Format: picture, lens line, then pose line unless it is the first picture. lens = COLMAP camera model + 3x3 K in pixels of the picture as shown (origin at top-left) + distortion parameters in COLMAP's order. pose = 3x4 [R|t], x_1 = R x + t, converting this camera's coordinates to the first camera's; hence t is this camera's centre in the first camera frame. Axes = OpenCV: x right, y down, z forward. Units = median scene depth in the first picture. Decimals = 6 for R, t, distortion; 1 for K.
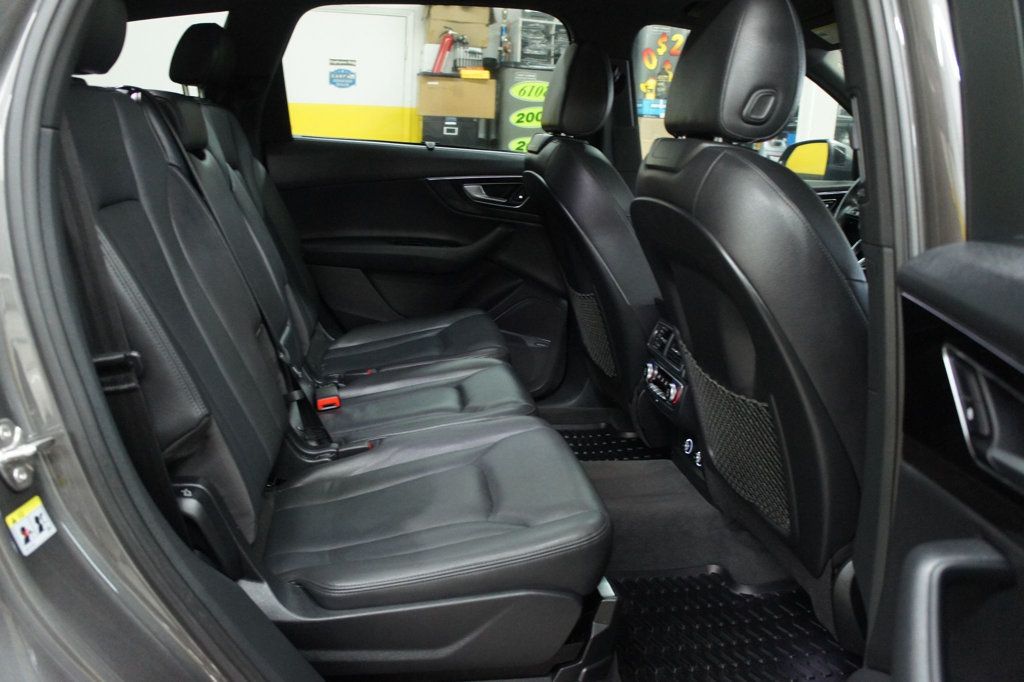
lens RADIAL K [[803.4, 0, 508.8], [0, 803.4, 331.8], [0, 0, 1]] dist [-0.184438, 0.134462]
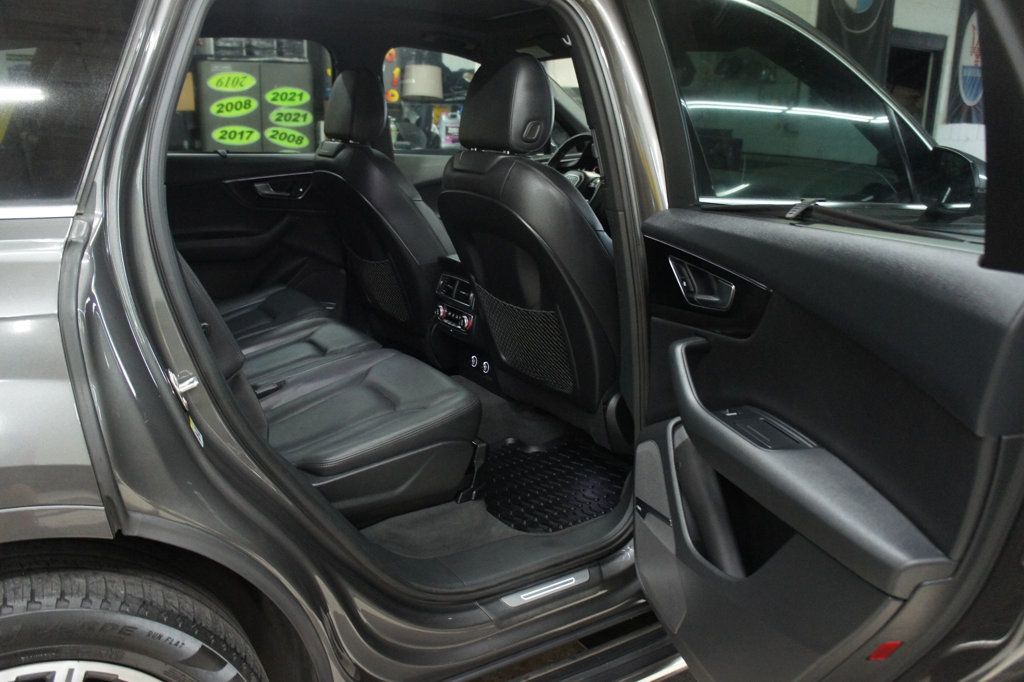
lens RADIAL K [[803.4, 0, 508.8], [0, 803.4, 331.8], [0, 0, 1]] dist [-0.184438, 0.134462]
pose [[0.909040, -0.141955, 0.391783, -0.277156], [0.125353, 0.989794, 0.067782, 0.006258], [-0.397407, -0.012506, 0.917557, -0.330365]]
